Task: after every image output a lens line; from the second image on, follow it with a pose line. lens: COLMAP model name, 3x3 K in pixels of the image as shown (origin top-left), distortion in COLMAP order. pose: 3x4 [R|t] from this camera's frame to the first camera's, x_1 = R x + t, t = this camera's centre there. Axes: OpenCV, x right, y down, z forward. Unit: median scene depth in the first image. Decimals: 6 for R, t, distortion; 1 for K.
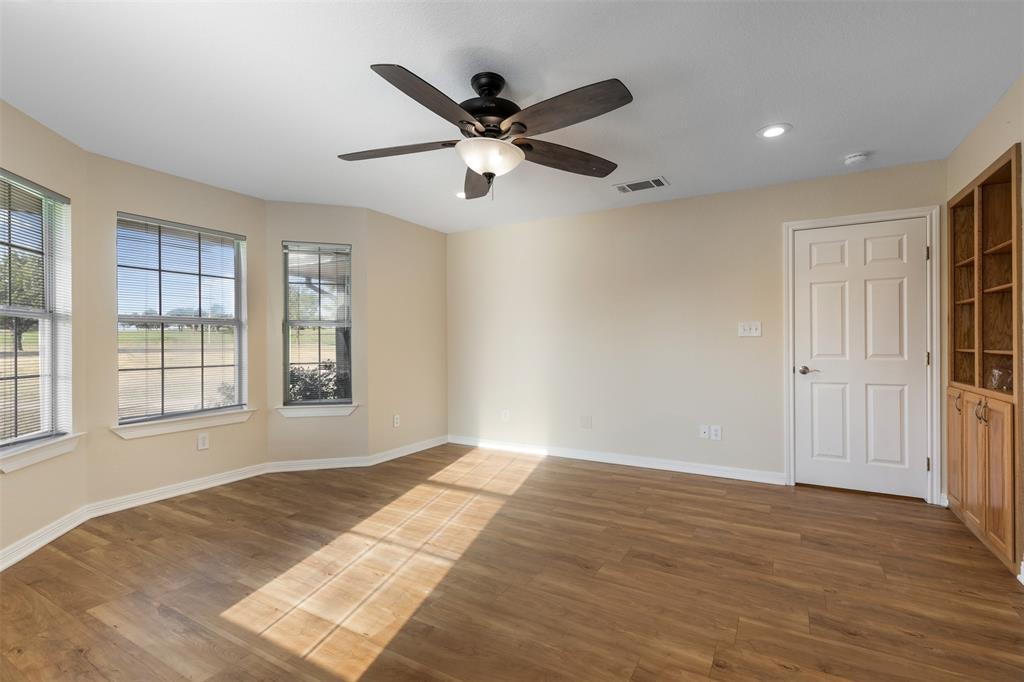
lens RADIAL K [[465.8, 0, 520.1], [0, 465.8, 339.5], [0, 0, 1]] dist [0.009126, -0.000689]
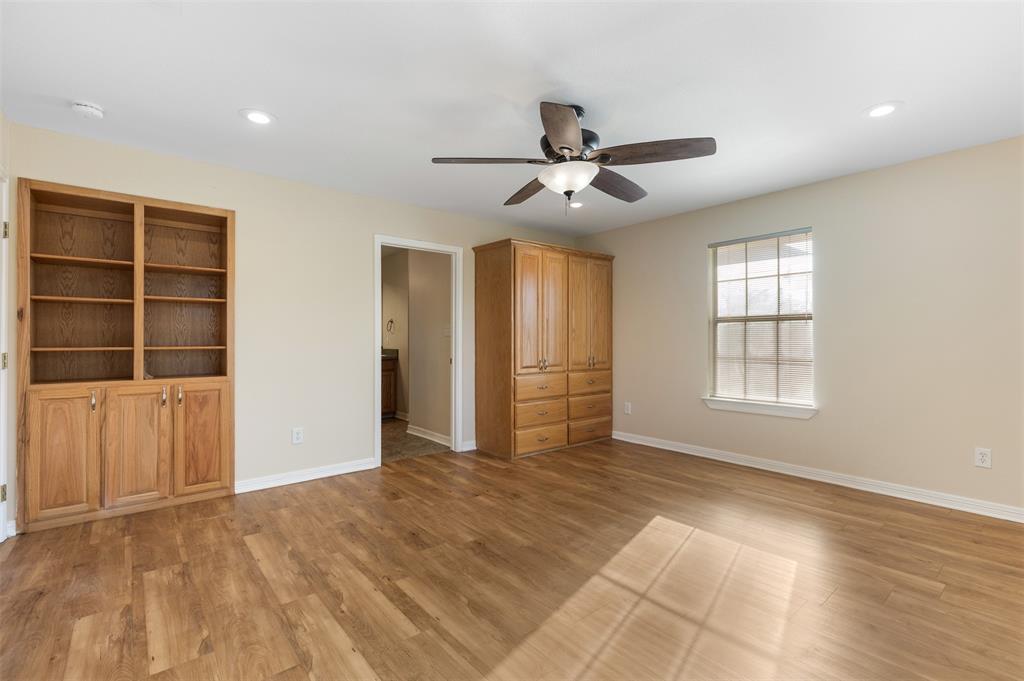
lens RADIAL K [[465.8, 0, 520.1], [0, 465.8, 339.0], [0, 0, 1]] dist [0.009126, -0.000689]
pose [[-0.939306, 0.007554, 0.342996, -0.283158], [0.003846, 0.999927, -0.011490, 0.018009], [-0.343058, -0.009473, -0.939266, 1.743838]]
